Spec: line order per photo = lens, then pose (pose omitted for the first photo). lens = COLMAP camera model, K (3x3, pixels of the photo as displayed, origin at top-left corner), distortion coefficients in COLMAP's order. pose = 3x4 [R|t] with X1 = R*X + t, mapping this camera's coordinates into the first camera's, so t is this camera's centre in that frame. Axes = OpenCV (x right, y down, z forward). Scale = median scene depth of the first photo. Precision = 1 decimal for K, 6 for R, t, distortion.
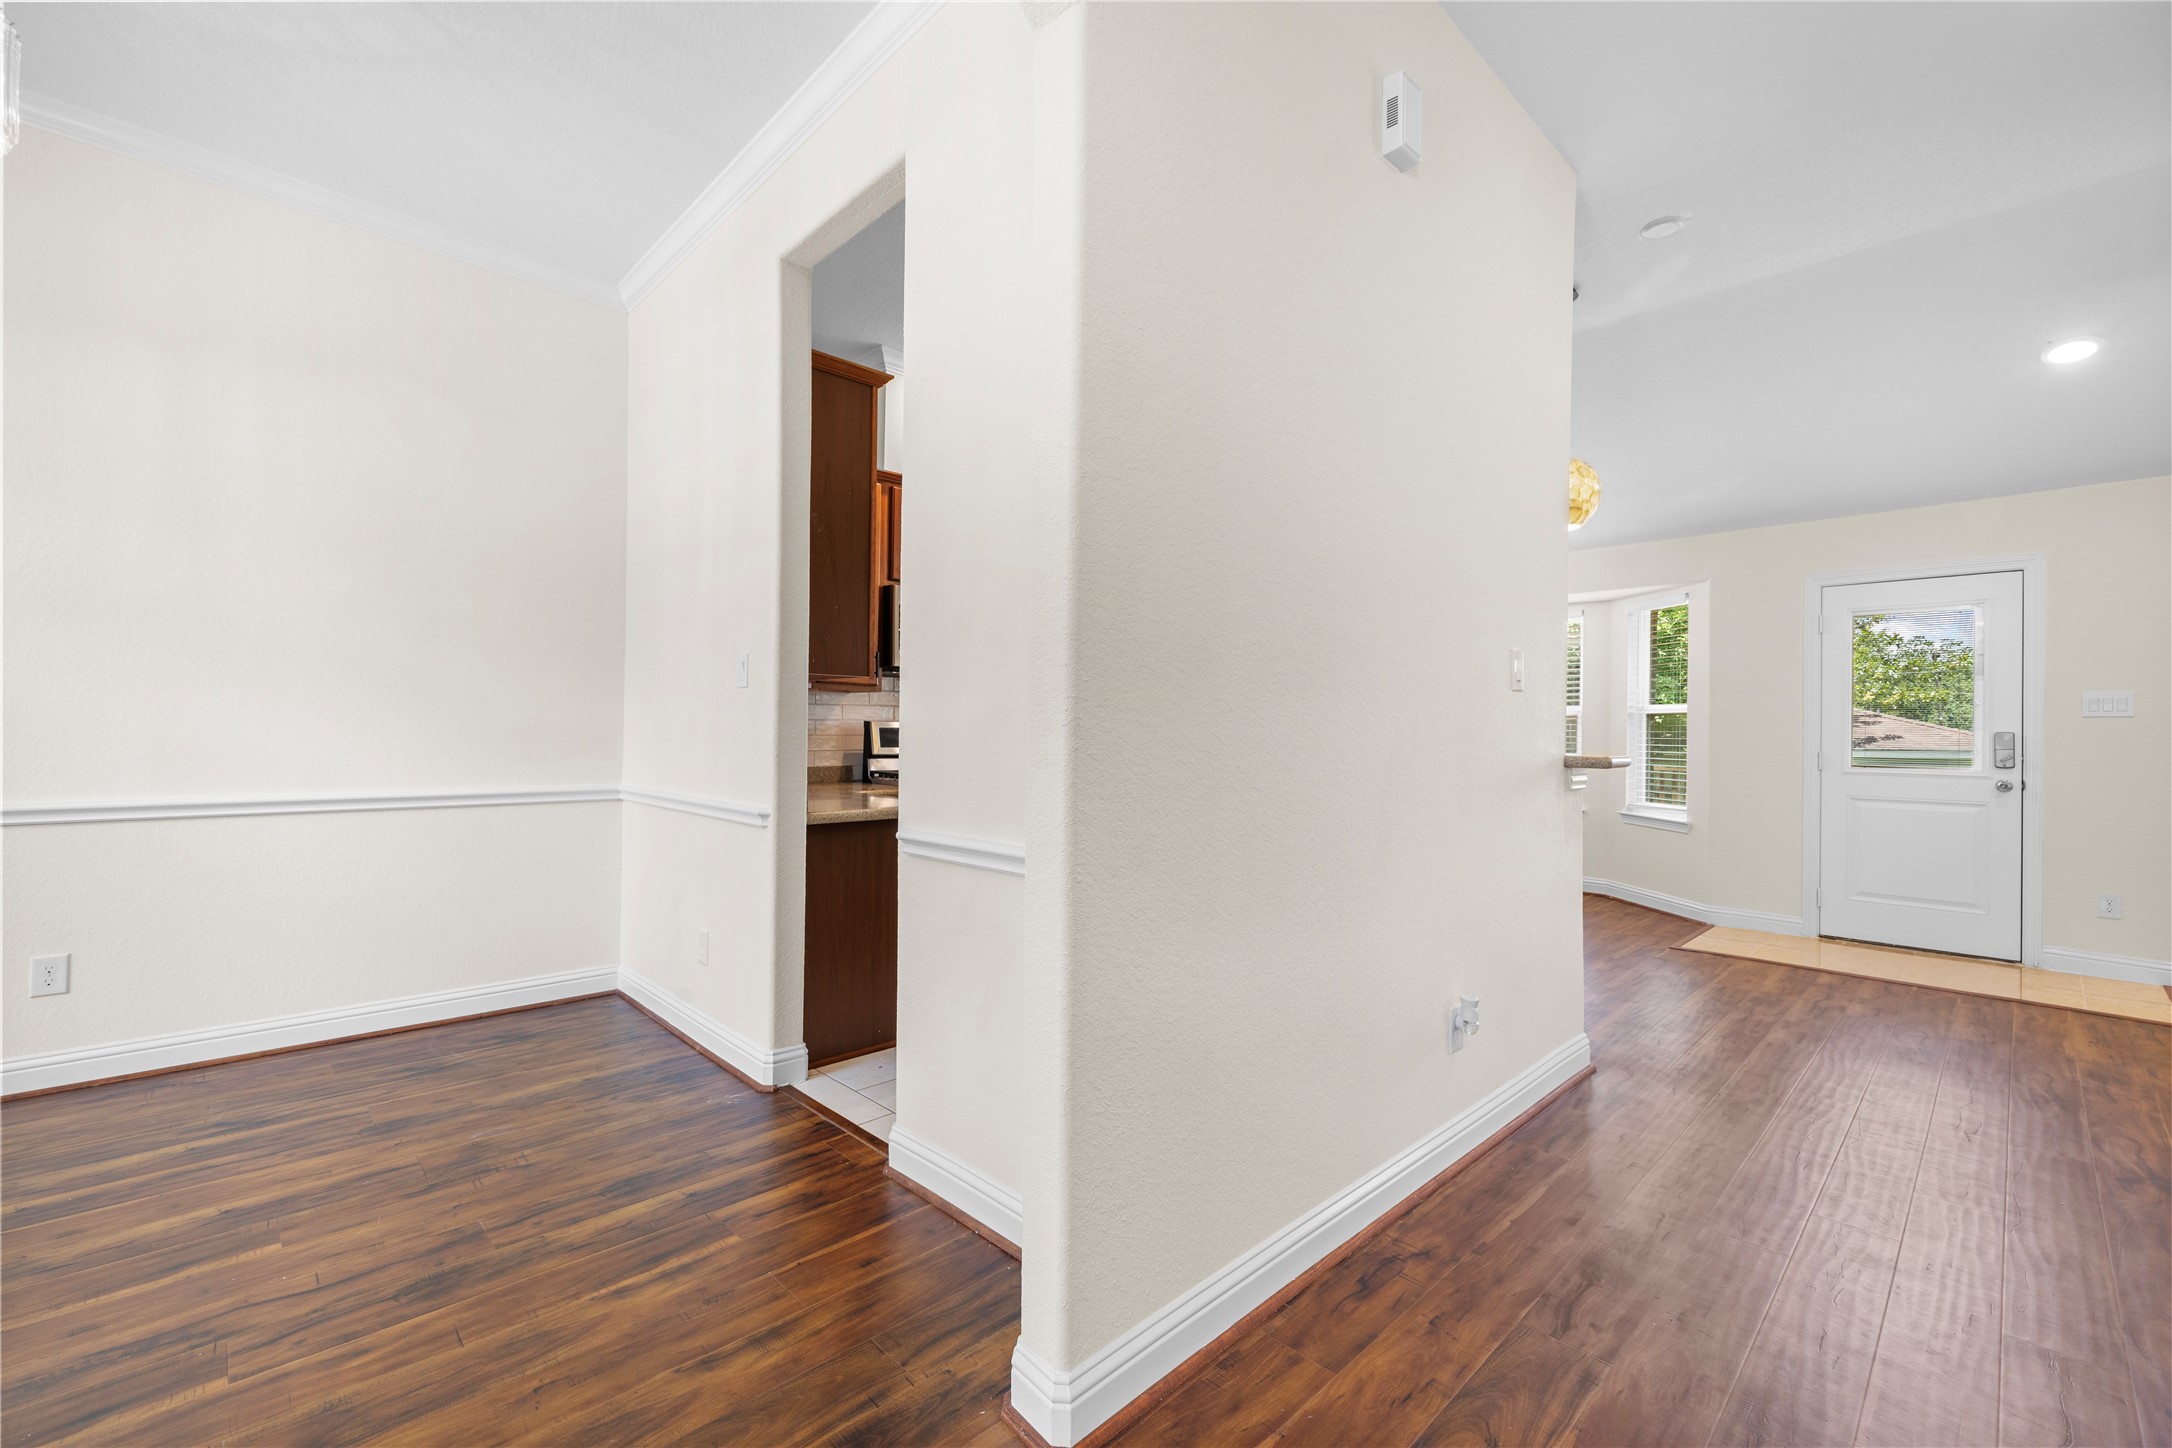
lens RADIAL K [[900.8, 0, 1086.0], [0, 900.8, 724.0], [0, 0, 1]] dist [0.002688, -0.000287]
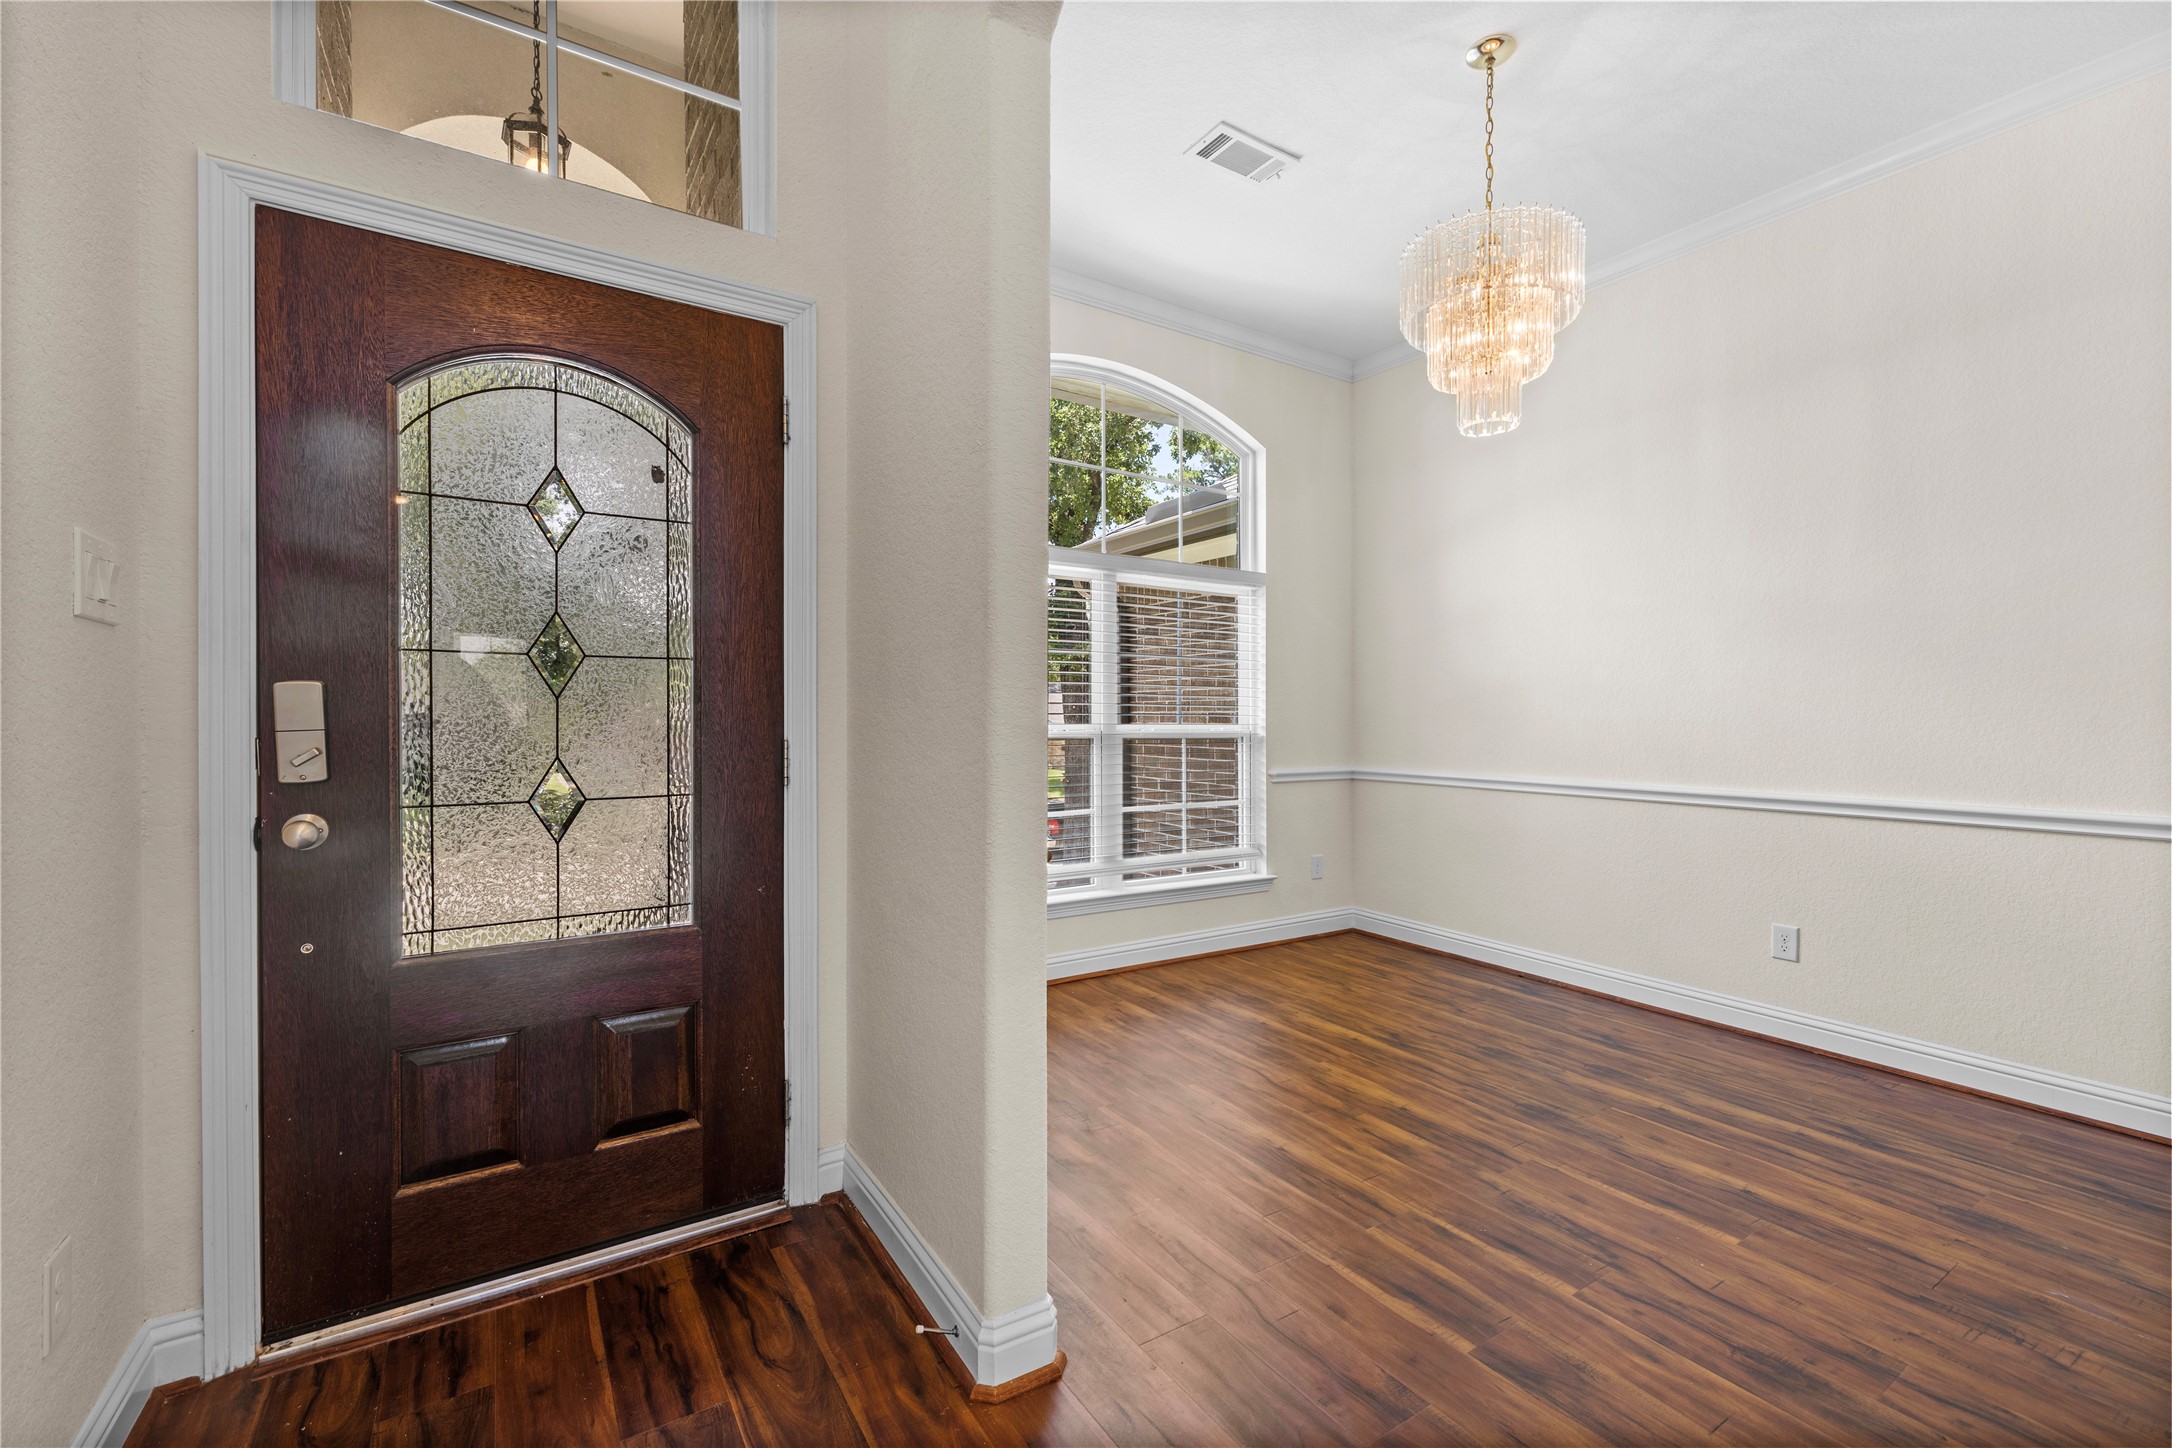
lens RADIAL K [[908.6, 0, 1080.2], [0, 908.6, 726.7], [0, 0, 1]] dist [0.003116, 0.000038]
pose [[-0.200177, -0.005604, -0.979744, 0.189169], [-0.000184, 0.999984, -0.005682, 0.009444], [0.979760, -0.000957, -0.200175, 0.375839]]
